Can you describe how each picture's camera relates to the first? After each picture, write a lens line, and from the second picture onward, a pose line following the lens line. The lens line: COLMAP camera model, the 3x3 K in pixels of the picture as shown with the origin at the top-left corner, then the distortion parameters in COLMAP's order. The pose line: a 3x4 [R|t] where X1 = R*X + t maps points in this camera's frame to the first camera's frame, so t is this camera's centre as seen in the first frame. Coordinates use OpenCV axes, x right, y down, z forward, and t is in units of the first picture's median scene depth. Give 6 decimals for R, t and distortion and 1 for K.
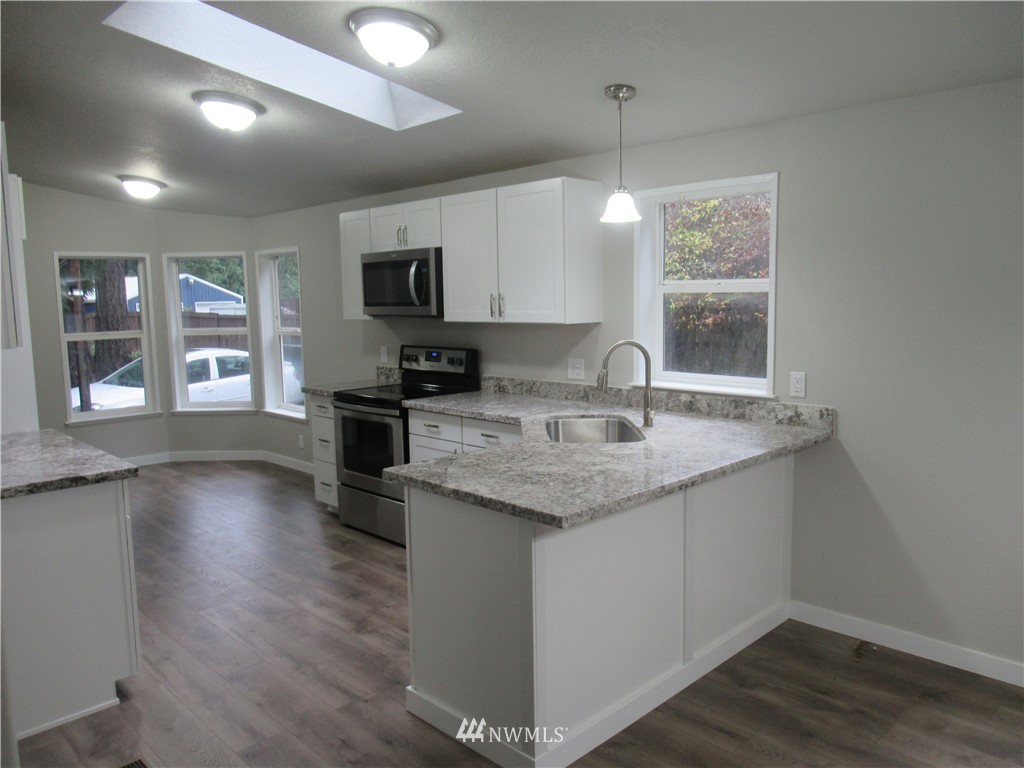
lens RADIAL K [[767.3, 0, 512.0], [0, 767.3, 384.0], [0, 0, 1]] dist [-0.009833, -0.000568]
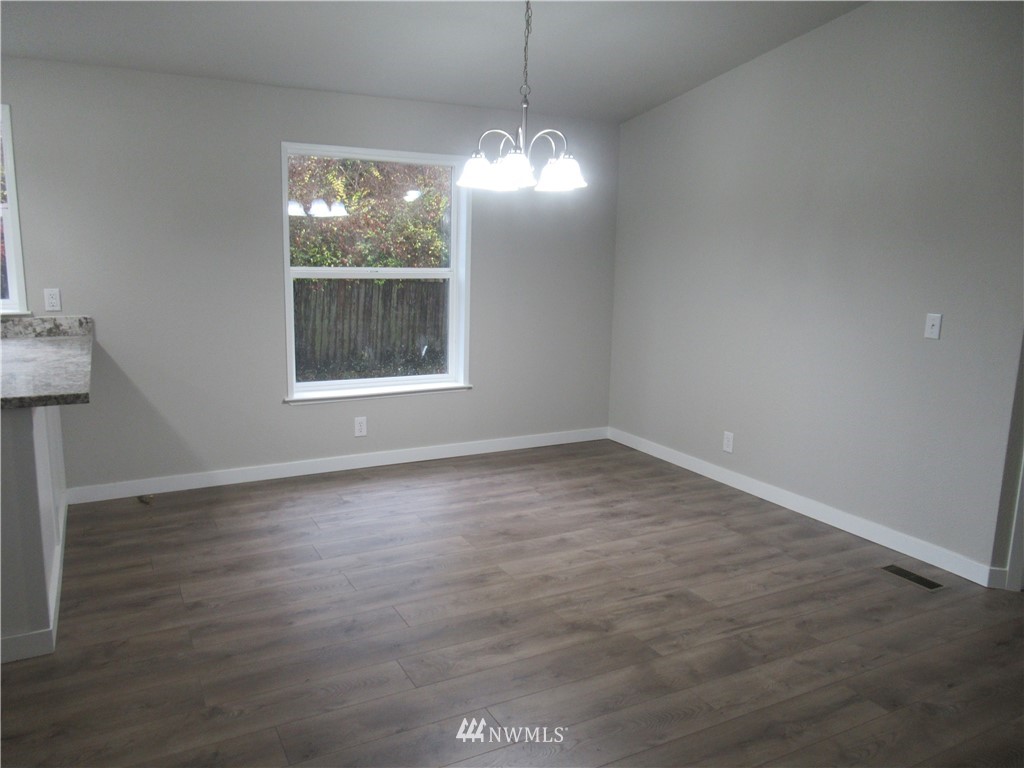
lens RADIAL K [[767.3, 0, 512.0], [0, 767.3, 384.0], [0, 0, 1]] dist [-0.009833, -0.000568]
pose [[0.281195, -0.146851, 0.948348, -0.431986], [0.087981, 0.988005, 0.126904, 0.032382], [-0.955609, 0.047752, 0.290743, 0.011549]]
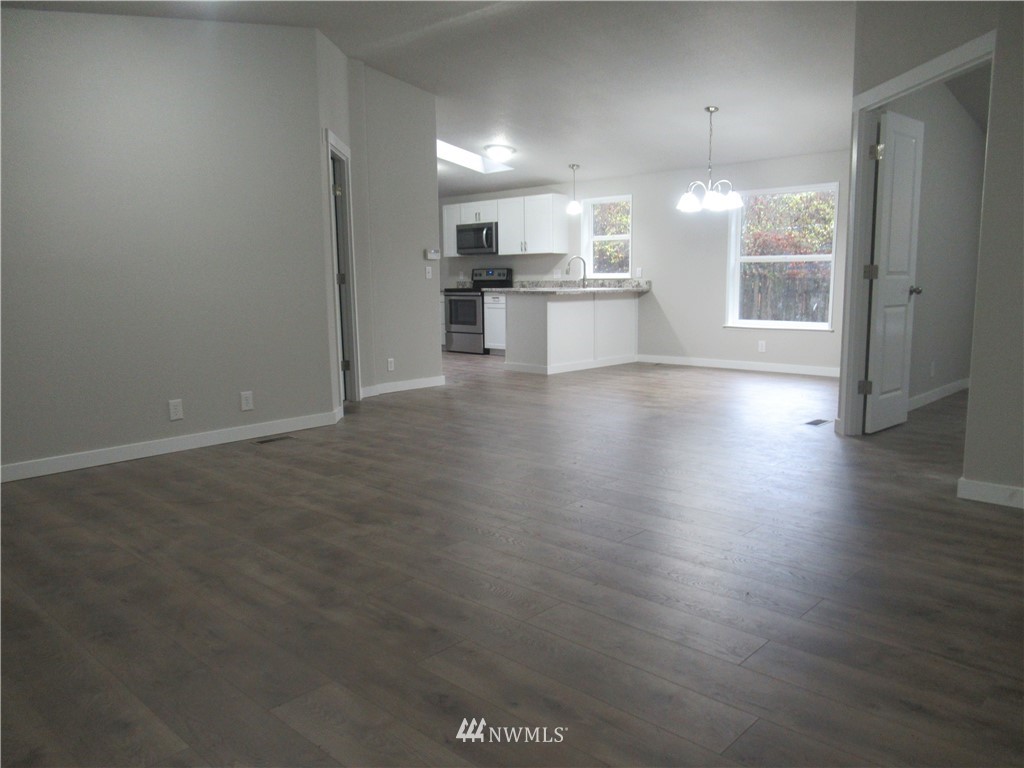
lens RADIAL K [[767.3, 0, 512.0], [0, 767.3, 384.0], [0, 0, 1]] dist [-0.009833, -0.000568]
pose [[0.999115, -0.001847, 0.042022, -0.155786], [0.000867, 0.999727, 0.023334, 0.266365], [-0.042054, -0.023277, 0.998844, -1.373033]]
